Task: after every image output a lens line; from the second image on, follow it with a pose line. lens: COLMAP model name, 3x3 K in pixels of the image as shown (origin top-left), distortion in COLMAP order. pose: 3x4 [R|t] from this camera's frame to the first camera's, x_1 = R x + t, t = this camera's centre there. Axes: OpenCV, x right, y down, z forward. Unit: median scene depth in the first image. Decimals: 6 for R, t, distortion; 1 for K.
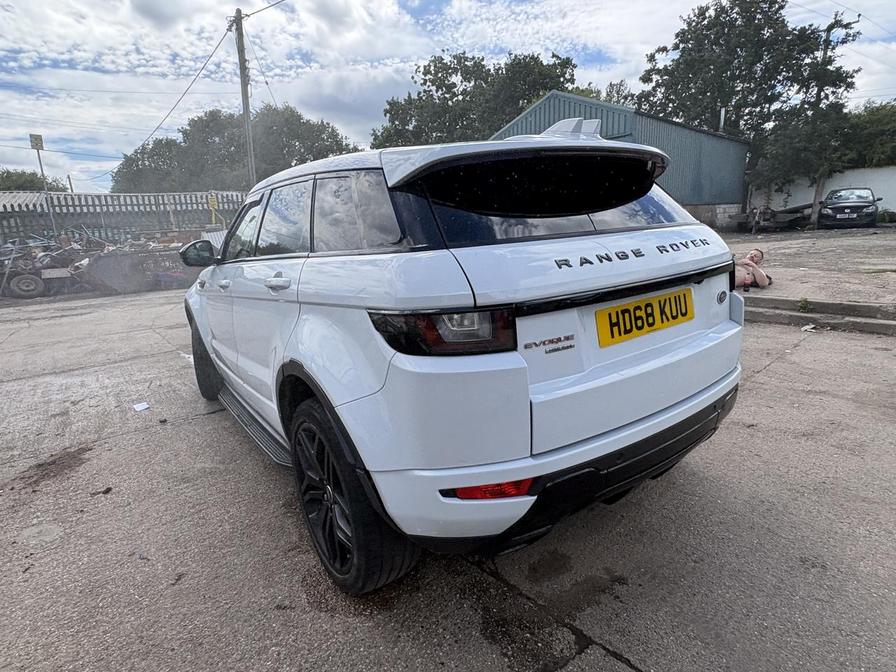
lens RADIAL K [[486.3, 0, 450.4], [0, 486.3, 334.3], [0, 0, 1]] dist [-0.001401, -0.000278]
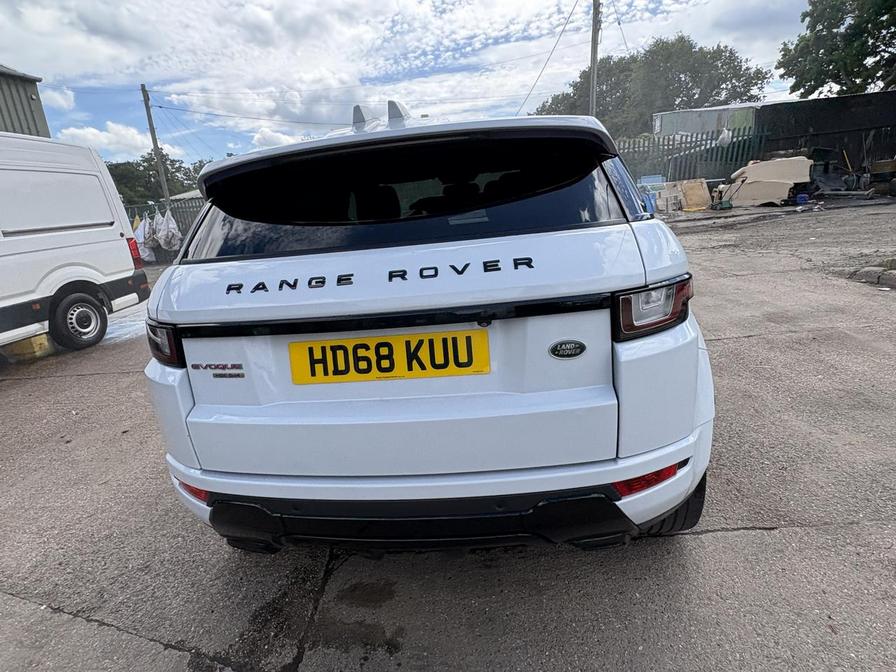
lens RADIAL K [[486.3, 0, 450.4], [0, 486.3, 334.3], [0, 0, 1]] dist [-0.001401, -0.000278]
pose [[0.735023, 0.168395, -0.656798, 0.930459], [-0.098972, 0.984940, 0.141767, -0.184646], [0.670779, -0.039197, 0.740620, 0.462601]]
